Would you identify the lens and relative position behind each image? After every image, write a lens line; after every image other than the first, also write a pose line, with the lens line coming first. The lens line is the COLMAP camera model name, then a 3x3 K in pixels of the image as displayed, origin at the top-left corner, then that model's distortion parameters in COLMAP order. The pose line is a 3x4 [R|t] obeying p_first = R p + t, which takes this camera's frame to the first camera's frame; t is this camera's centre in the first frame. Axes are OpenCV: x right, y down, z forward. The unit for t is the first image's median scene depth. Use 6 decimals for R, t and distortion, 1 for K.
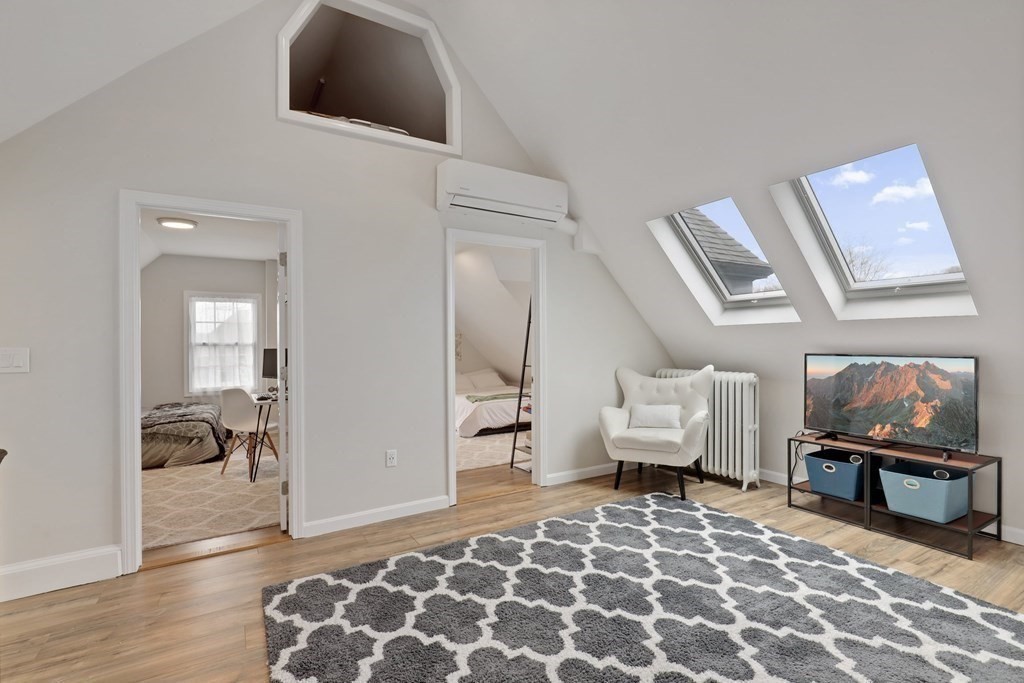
lens RADIAL K [[471.4, 0, 514.5], [0, 471.4, 342.3], [0, 0, 1]] dist [-0.016902, 0.002554]
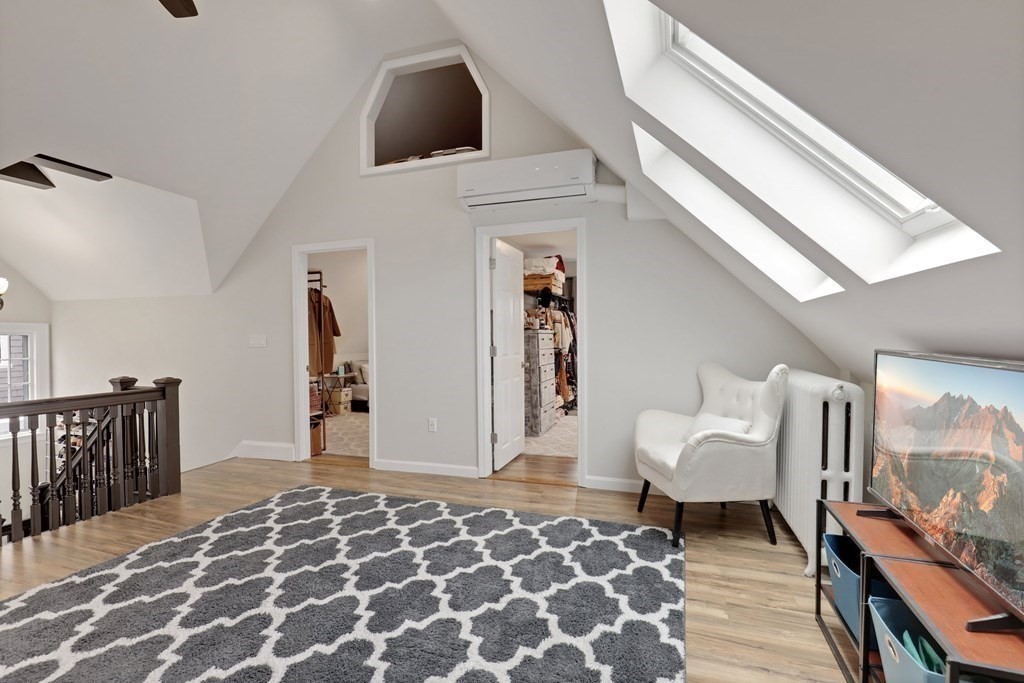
lens RADIAL K [[471.4, 0, 514.1], [0, 471.4, 344.9], [0, 0, 1]] dist [-0.016902, 0.002554]
pose [[0.635199, 0.020056, -0.772088, 0.981141], [0.005986, 0.999505, 0.030888, -0.001297], [0.772326, -0.024242, 0.634764, 0.458745]]
